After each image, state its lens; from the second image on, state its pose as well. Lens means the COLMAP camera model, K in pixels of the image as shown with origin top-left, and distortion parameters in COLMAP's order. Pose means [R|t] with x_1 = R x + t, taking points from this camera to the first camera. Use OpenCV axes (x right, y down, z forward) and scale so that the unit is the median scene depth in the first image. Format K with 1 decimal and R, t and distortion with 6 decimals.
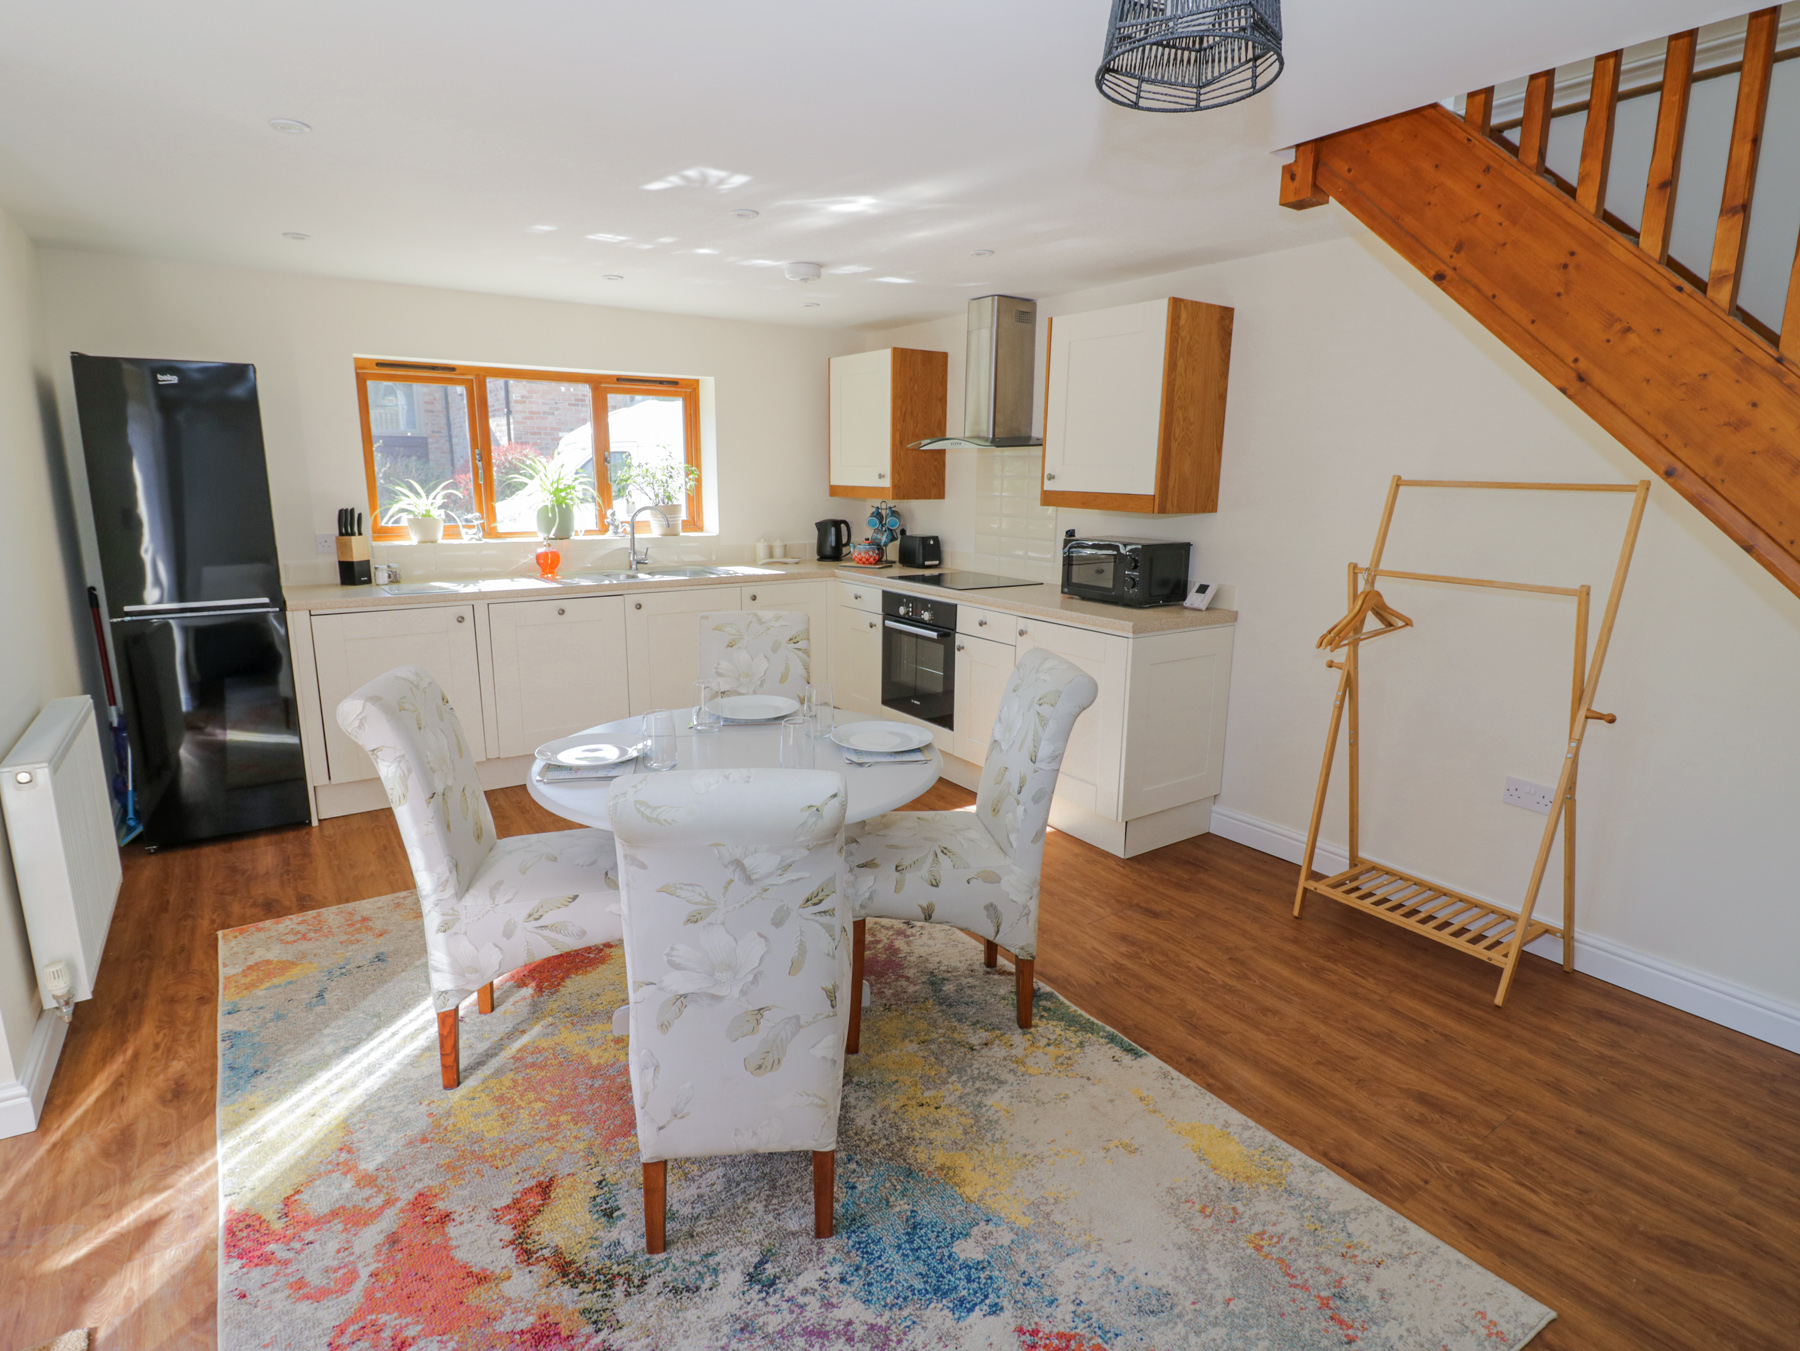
lens RADIAL K [[934.7, 0, 898.1], [0, 934.7, 664.0], [0, 0, 1]] dist [-0.001373, -0.012688]
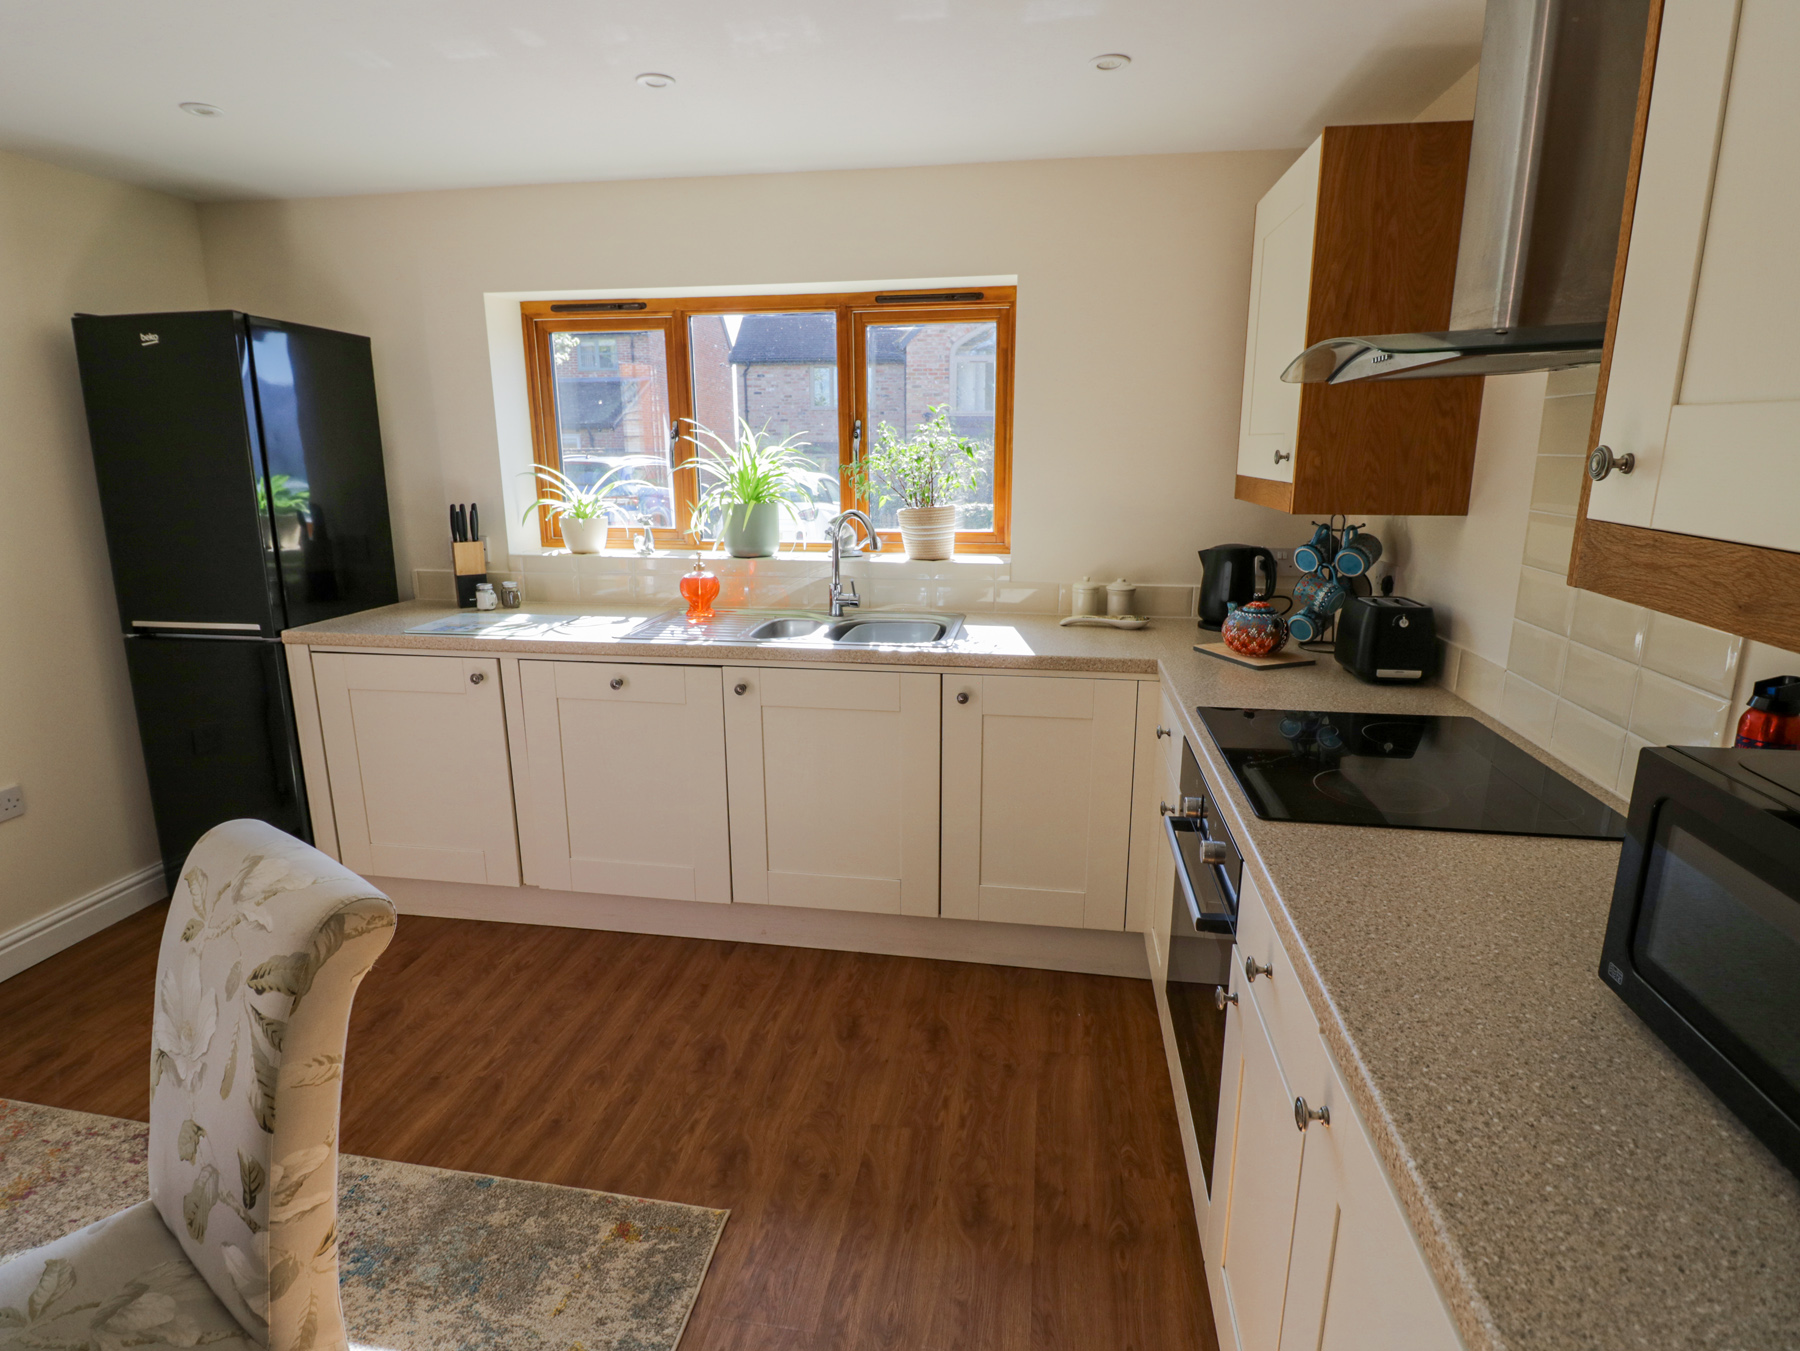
lens RADIAL K [[934.7, 0, 898.1], [0, 934.7, 663.9], [0, 0, 1]] dist [-0.001373, -0.012688]
pose [[0.722484, 0.144652, -0.676086, 0.291009], [-0.130253, 0.988836, 0.072375, -0.218283], [0.679007, 0.035772, 0.733259, 1.080260]]
